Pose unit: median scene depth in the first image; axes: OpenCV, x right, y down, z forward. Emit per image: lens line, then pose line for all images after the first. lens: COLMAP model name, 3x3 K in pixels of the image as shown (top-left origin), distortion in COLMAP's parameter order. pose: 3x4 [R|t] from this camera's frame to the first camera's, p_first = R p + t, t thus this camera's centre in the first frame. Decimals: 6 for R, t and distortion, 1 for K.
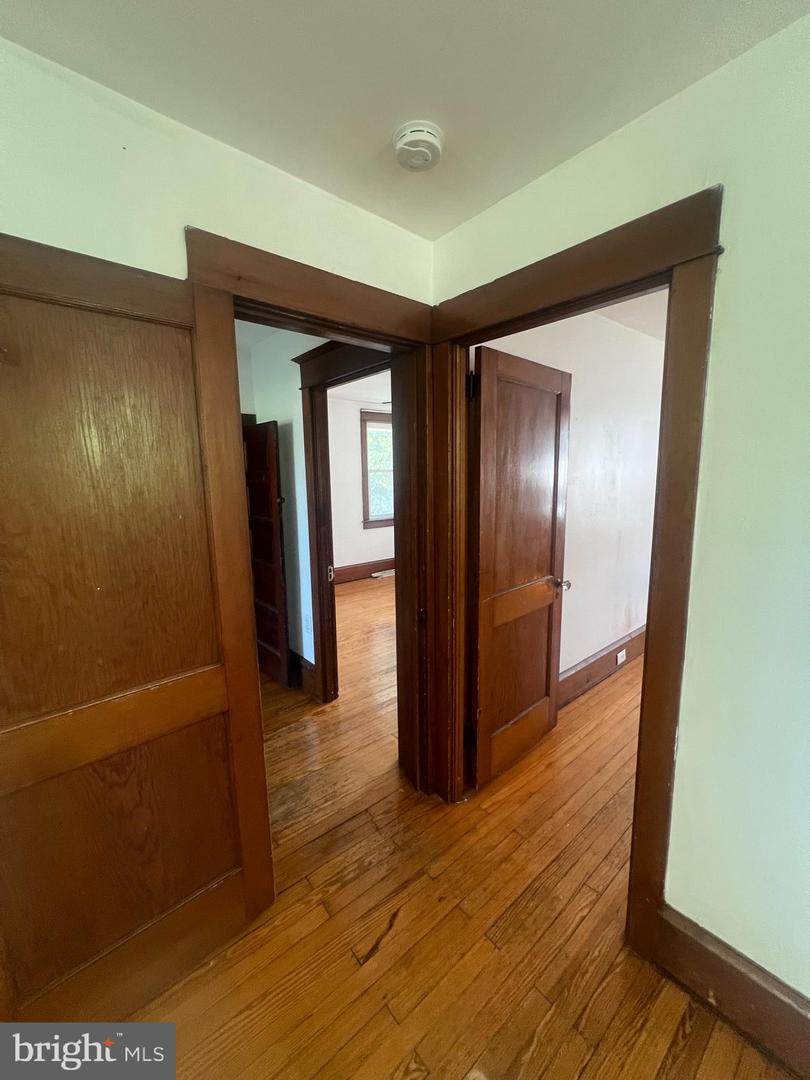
lens RADIAL K [[432.3, 0, 408.1], [0, 432.3, 538.3], [0, 0, 1]] dist [0.000352, -0.000188]
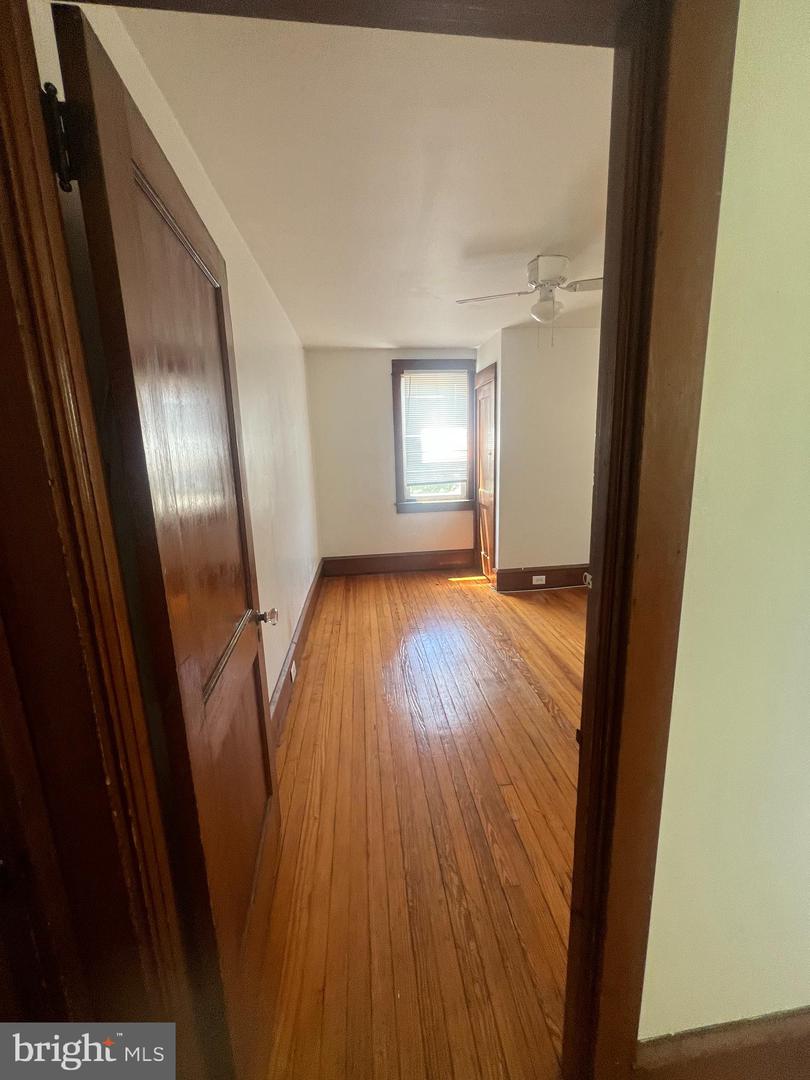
lens RADIAL K [[432.3, 0, 410.6], [0, 432.3, 534.8], [0, 0, 1]] dist [0.000352, -0.000188]
pose [[0.550399, -0.166642, 0.818102, -0.018944], [0.144480, 0.984106, 0.103253, -0.049416], [-0.822306, 0.061369, 0.565727, 0.531464]]
